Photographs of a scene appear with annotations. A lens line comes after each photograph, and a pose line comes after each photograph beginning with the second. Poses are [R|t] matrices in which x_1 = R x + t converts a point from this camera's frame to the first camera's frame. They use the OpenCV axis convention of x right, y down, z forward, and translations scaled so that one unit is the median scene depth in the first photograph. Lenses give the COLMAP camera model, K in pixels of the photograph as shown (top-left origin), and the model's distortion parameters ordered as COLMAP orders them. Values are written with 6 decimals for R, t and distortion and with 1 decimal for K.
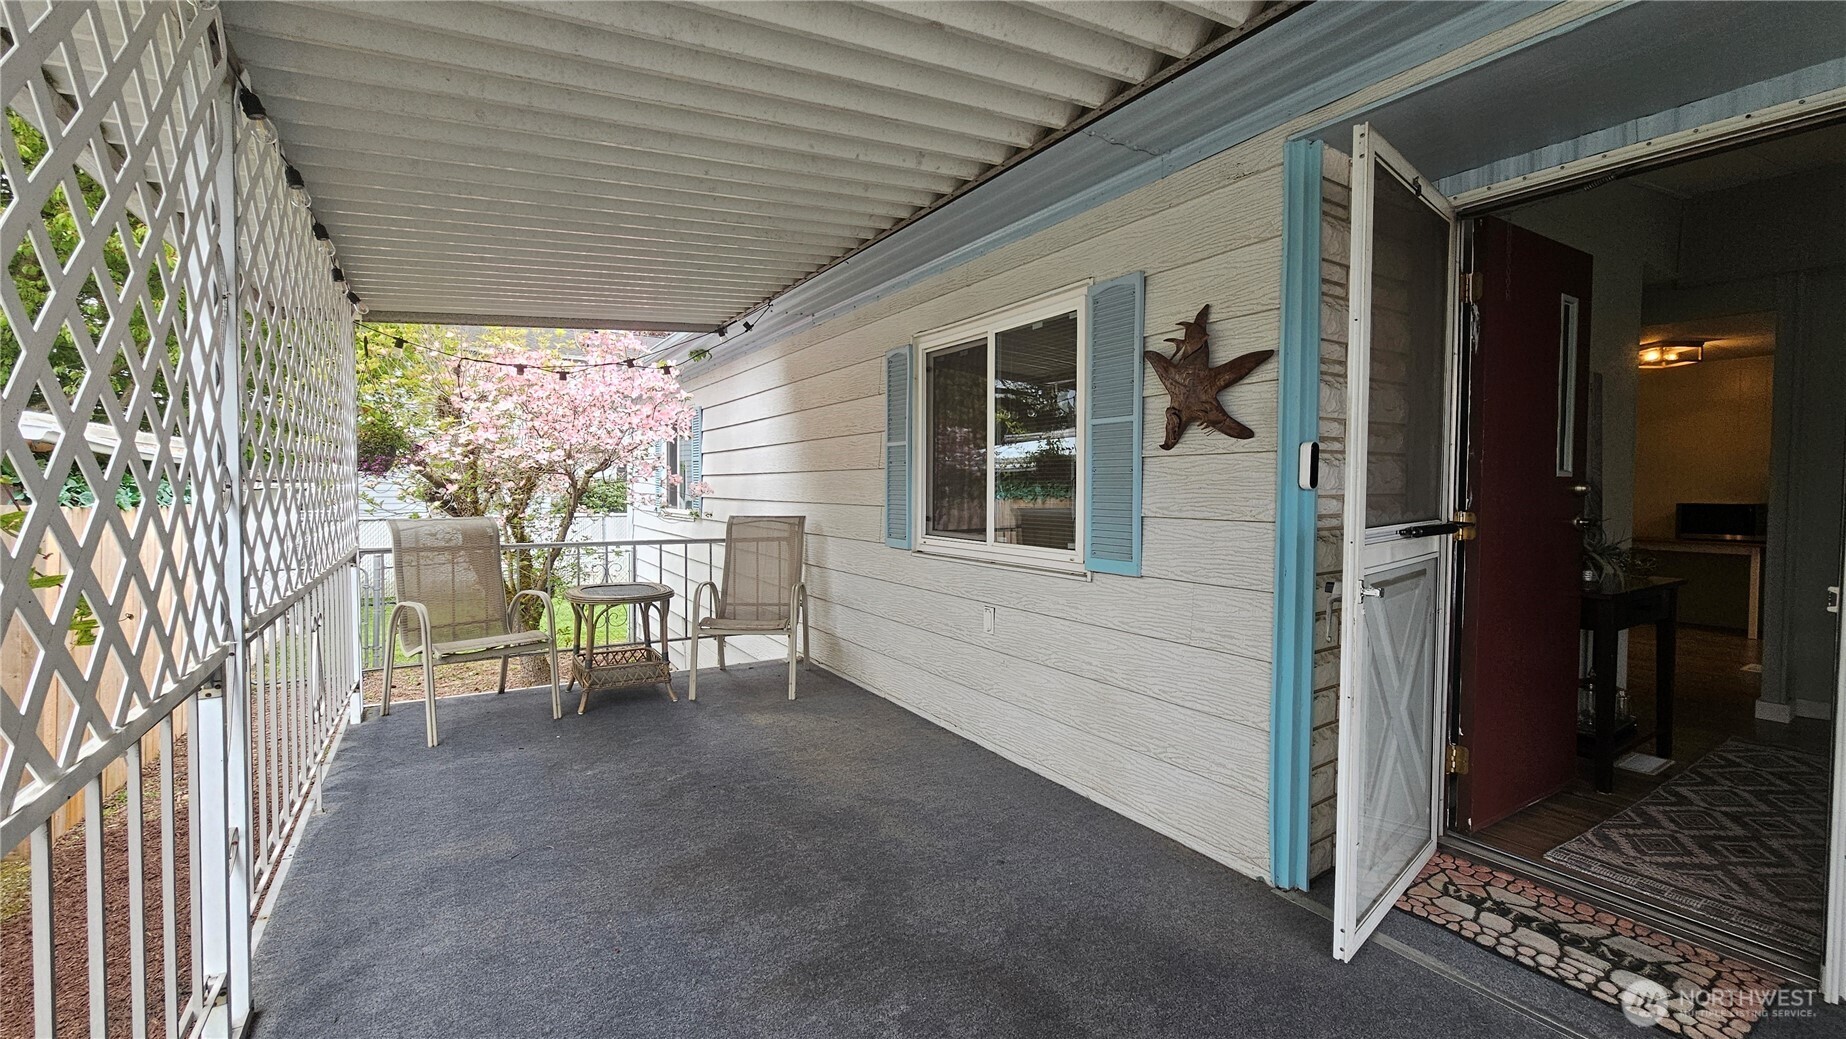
lens RADIAL K [[755.8, 0, 922.5], [0, 755.8, 509.7], [0, 0, 1]] dist [-0.003011, 0.000883]
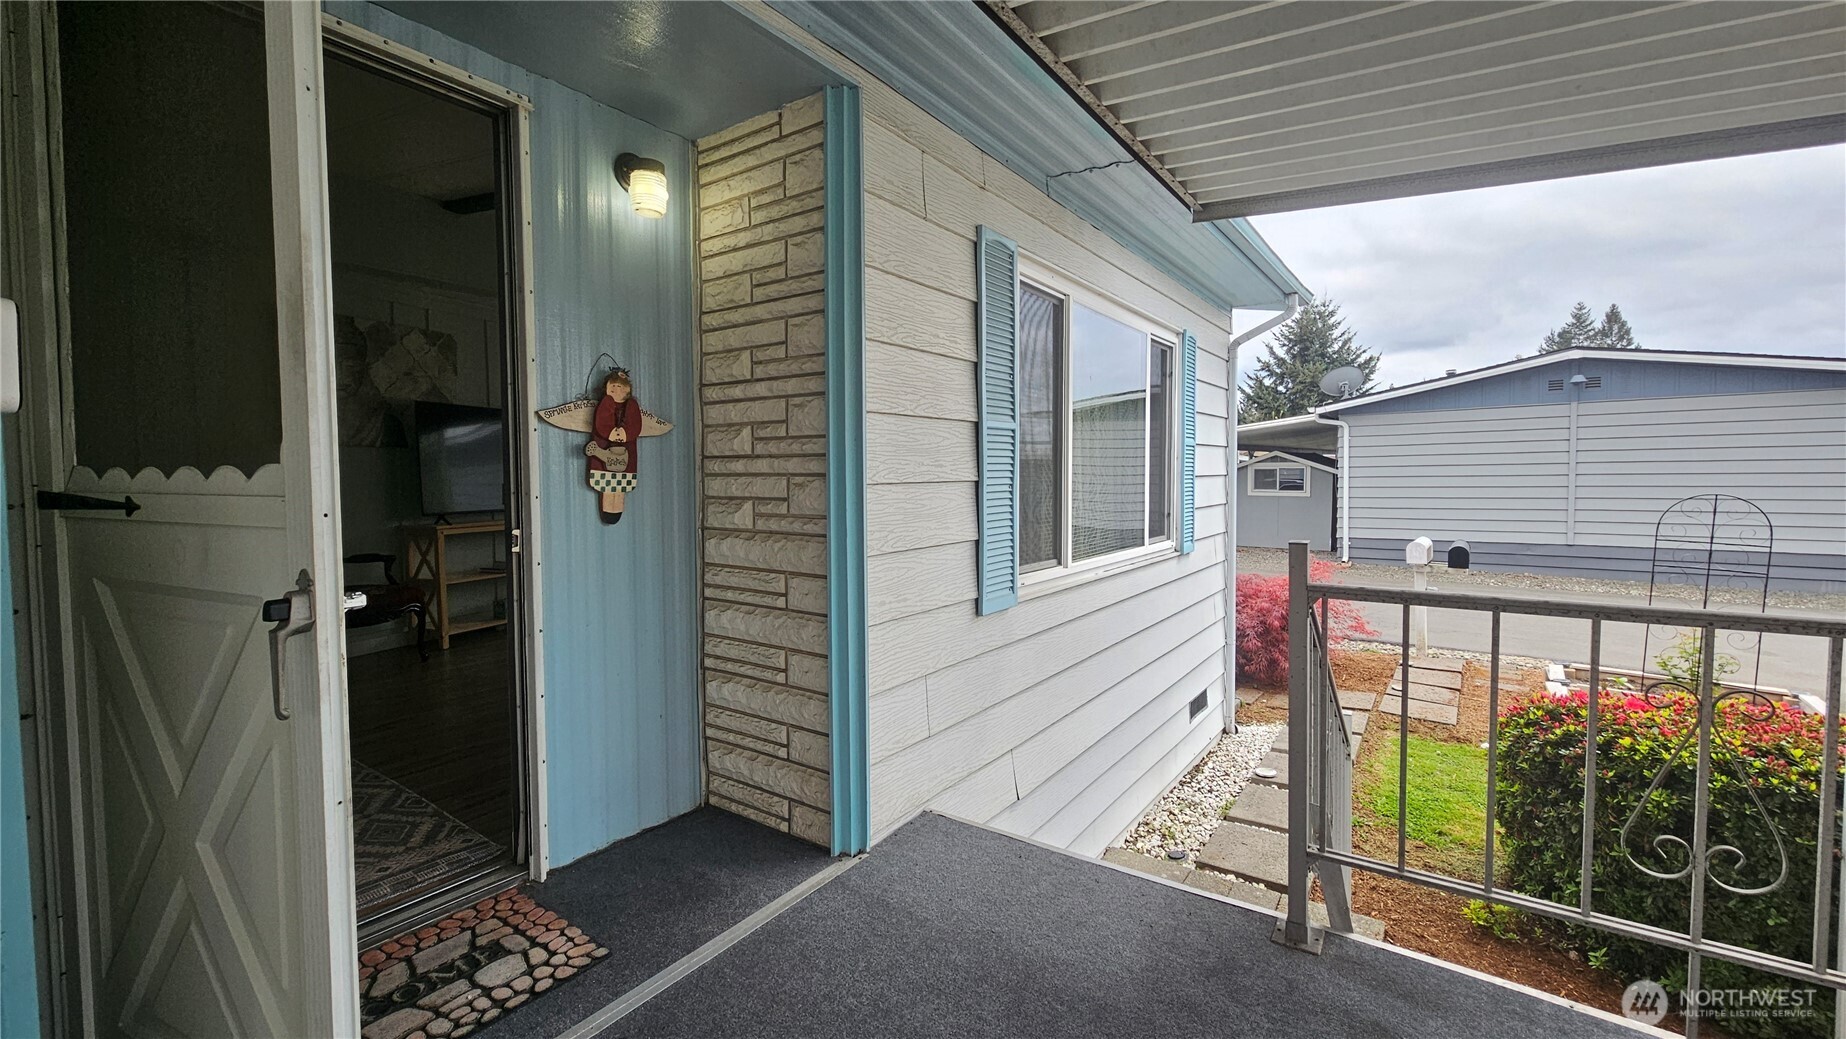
lens RADIAL K [[755.8, 0, 938.5], [0, 755.8, 512.9], [0, 0, 1]] dist [-0.003011, 0.000883]
pose [[-0.405965, -0.045689, 0.912746, -0.091360], [0.035359, 0.997216, 0.065644, 0.022848], [-0.913205, 0.058923, -0.403219, 0.825426]]
